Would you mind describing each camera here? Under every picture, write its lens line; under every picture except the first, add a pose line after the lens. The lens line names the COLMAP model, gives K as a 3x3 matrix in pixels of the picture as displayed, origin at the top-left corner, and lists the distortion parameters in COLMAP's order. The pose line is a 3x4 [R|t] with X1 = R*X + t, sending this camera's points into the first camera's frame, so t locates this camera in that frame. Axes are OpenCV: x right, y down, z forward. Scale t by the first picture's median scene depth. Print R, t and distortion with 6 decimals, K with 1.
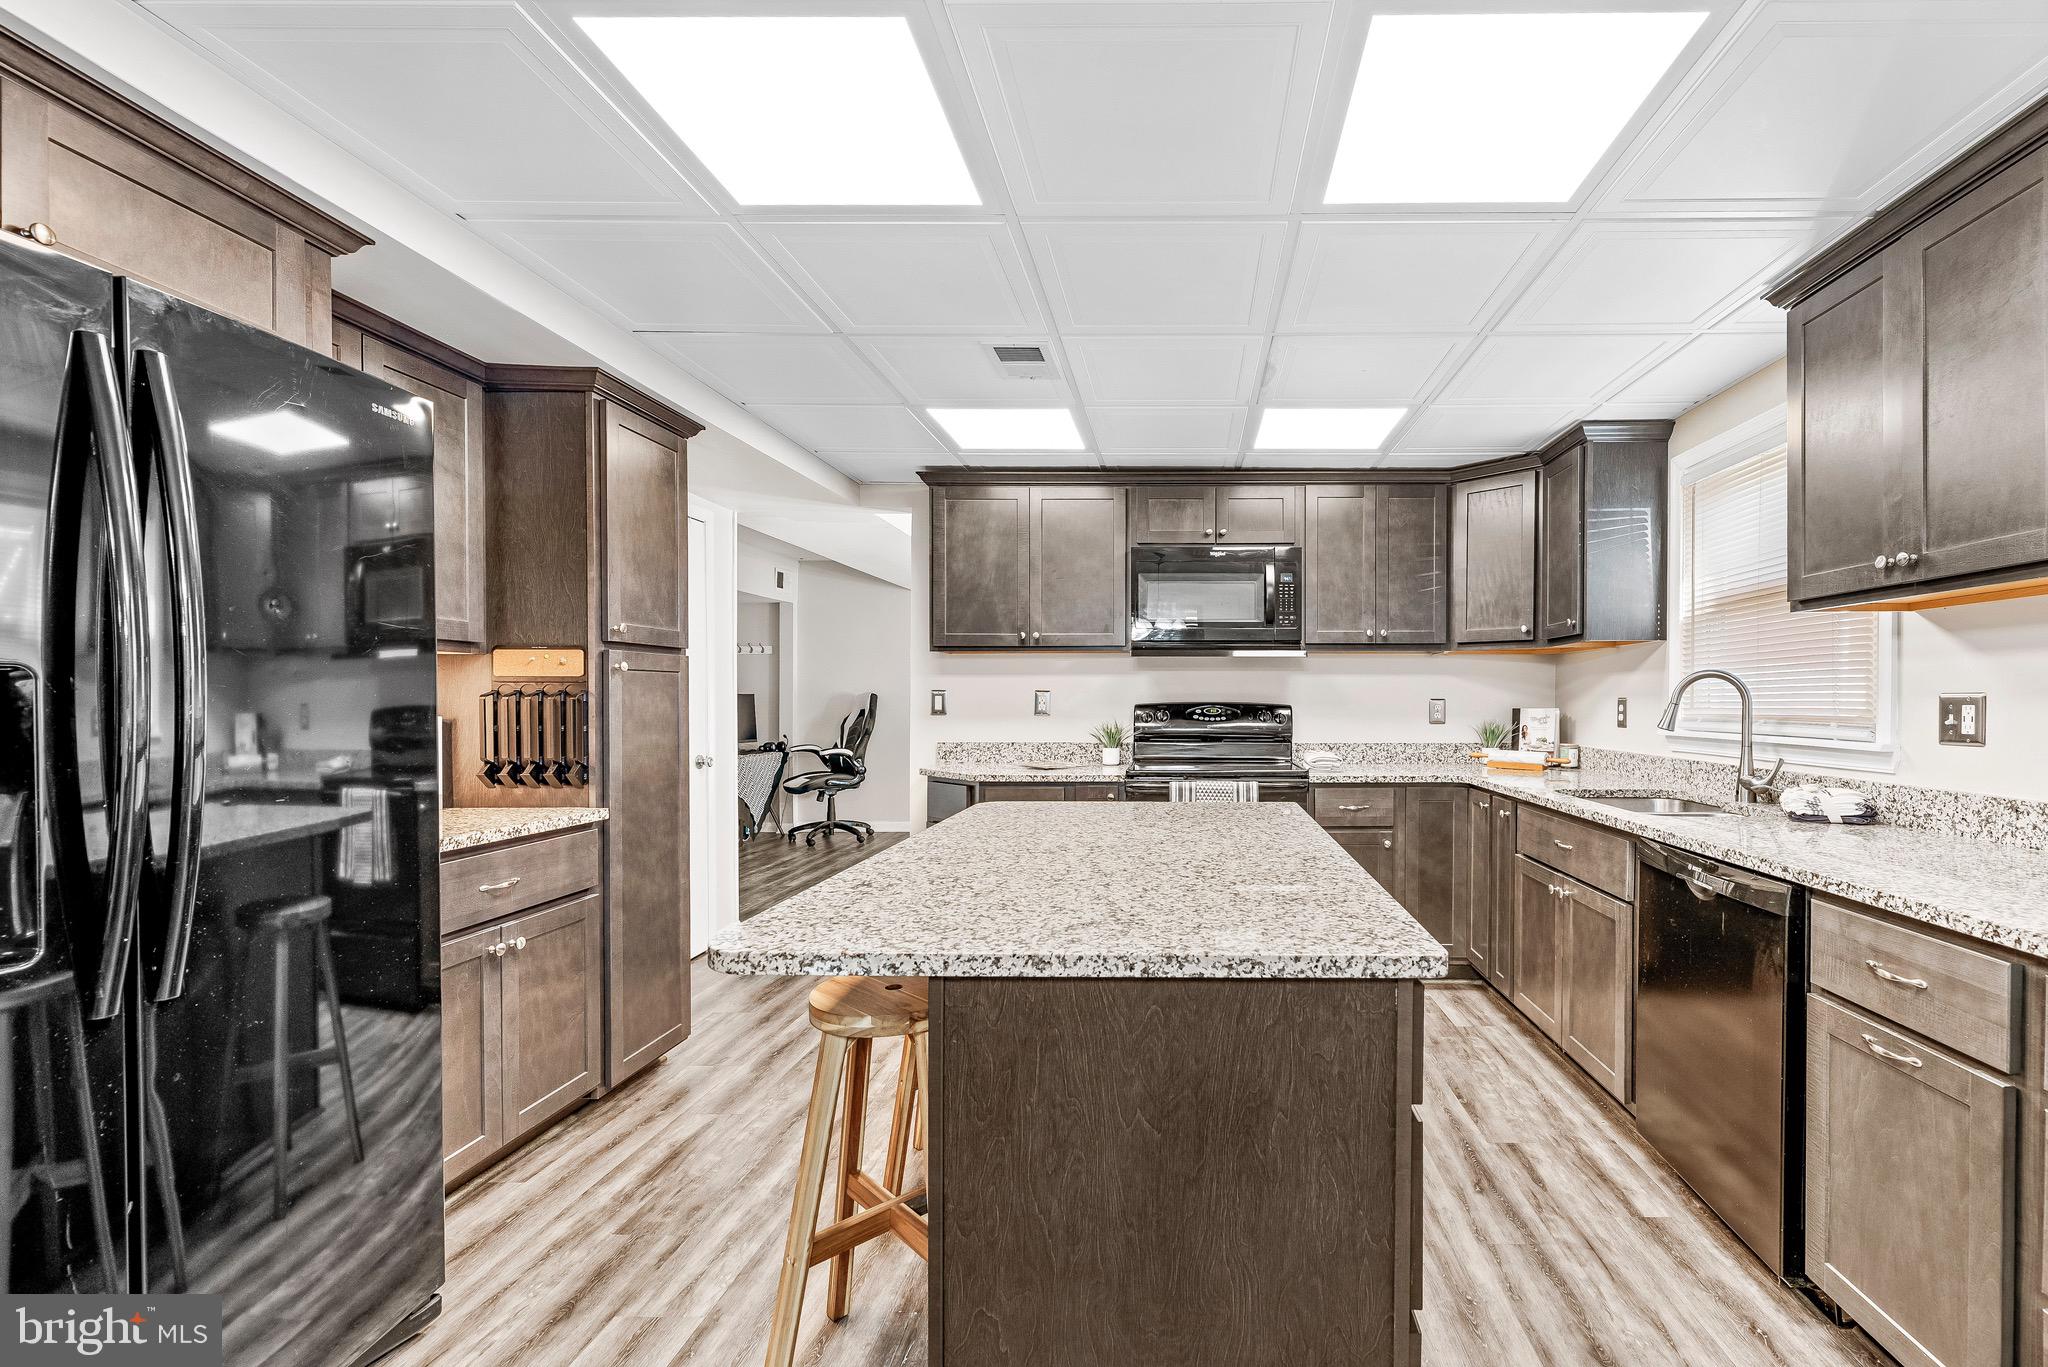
lens RADIAL K [[928.3, 0, 1024.6], [0, 928.3, 707.8], [0, 0, 1]] dist [0.001543, 0.000049]
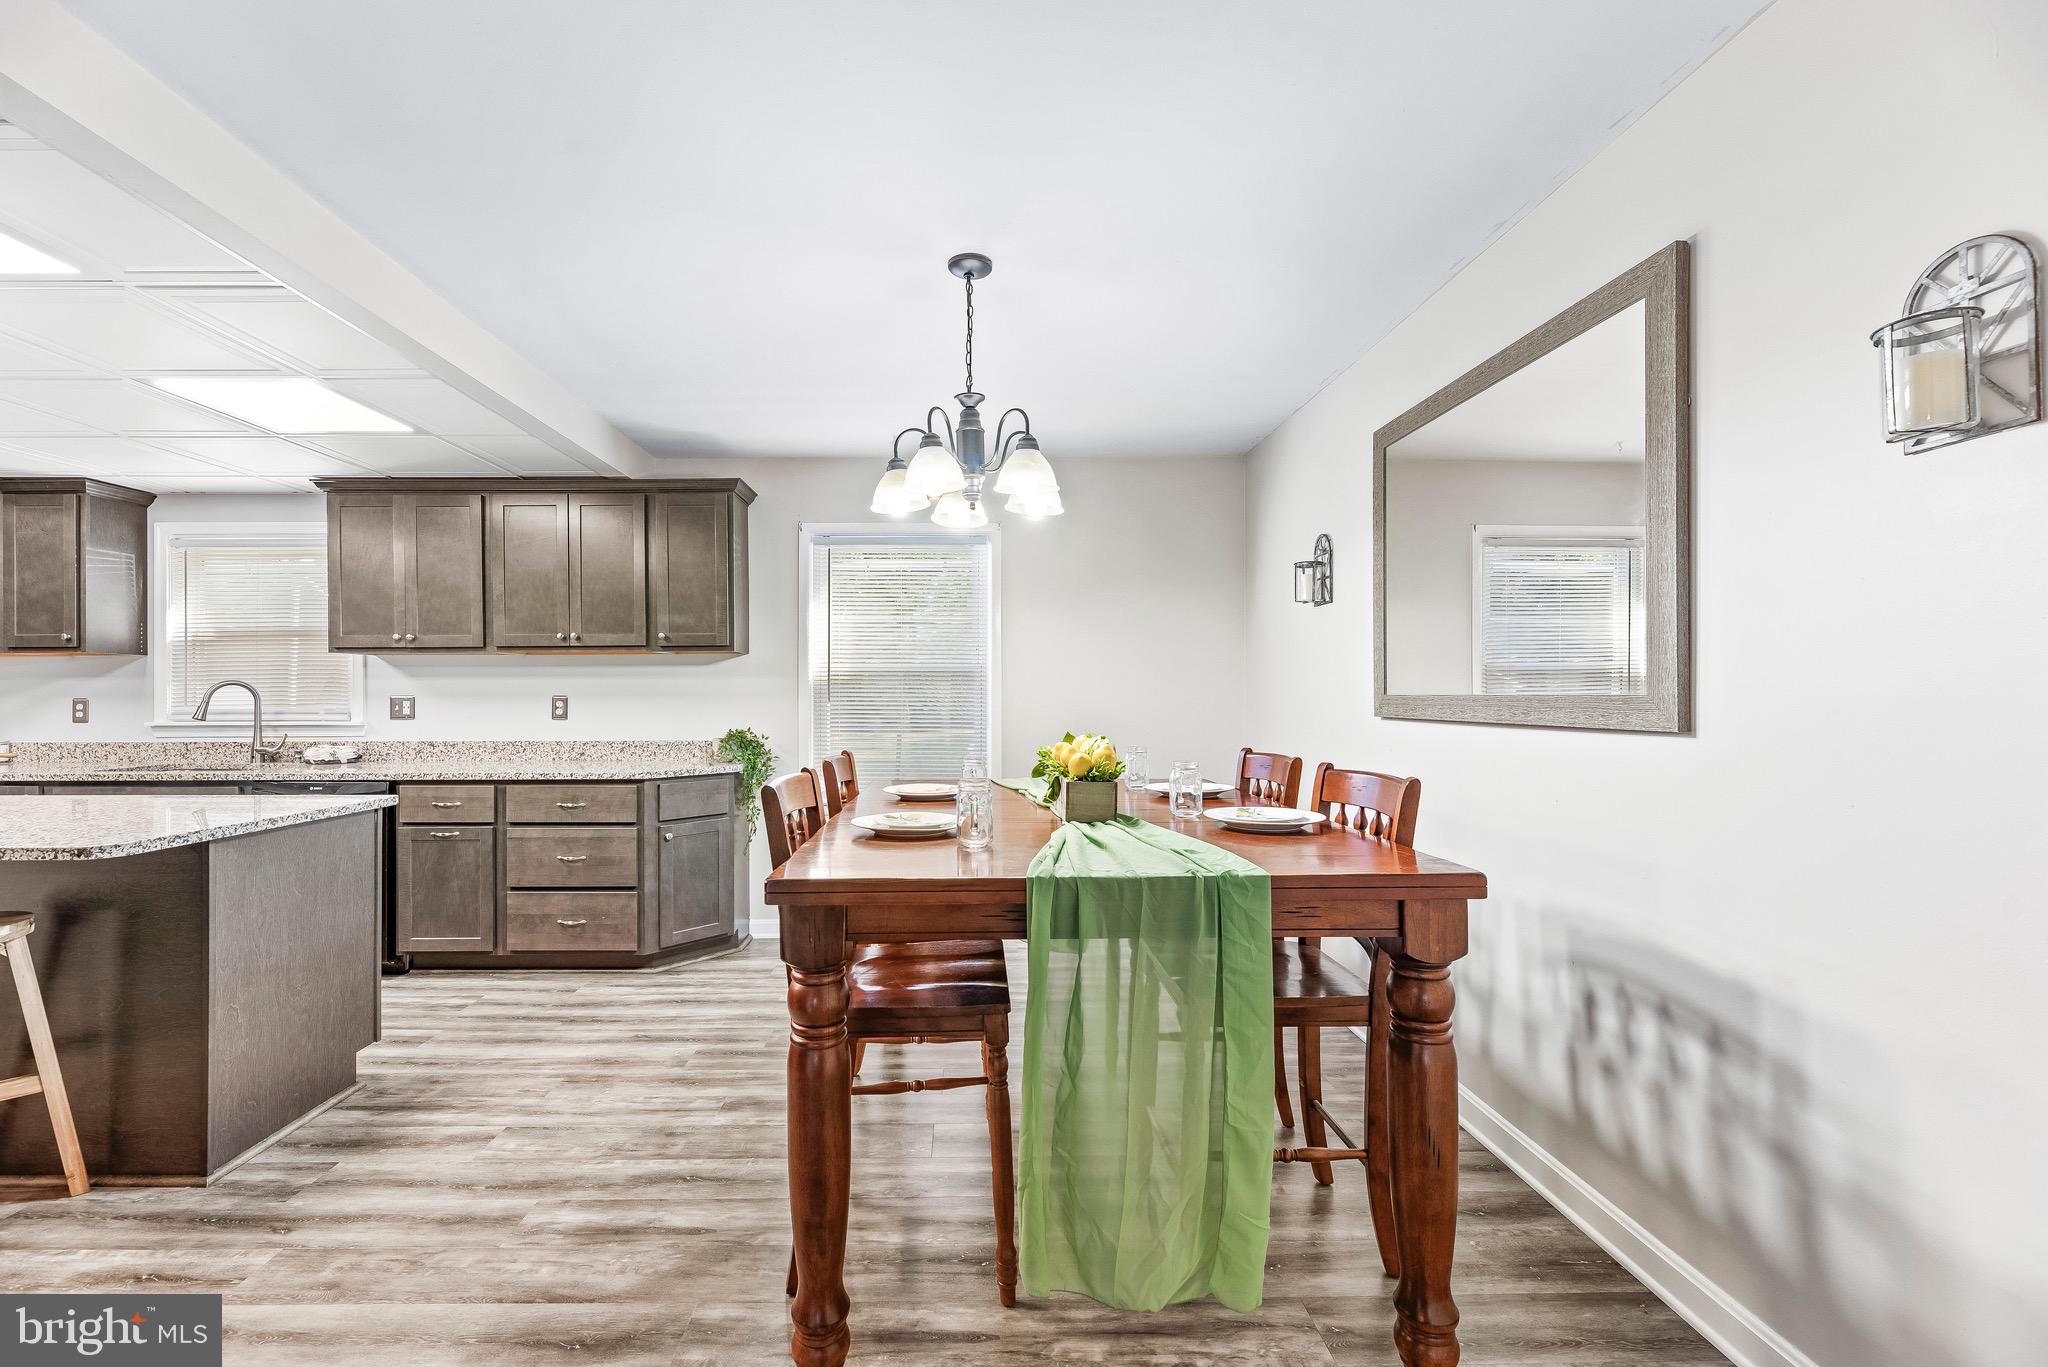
lens RADIAL K [[832.3, 0, 1005.0], [0, 832.3, 694.6], [0, 0, 1]] dist [-0.002294, -0.000298]
pose [[-0.050488, 0.000526, 0.998725, -0.968680], [0.013609, 0.999907, 0.000161, 0.000455], [-0.998632, 0.013600, -0.050490, -0.296225]]
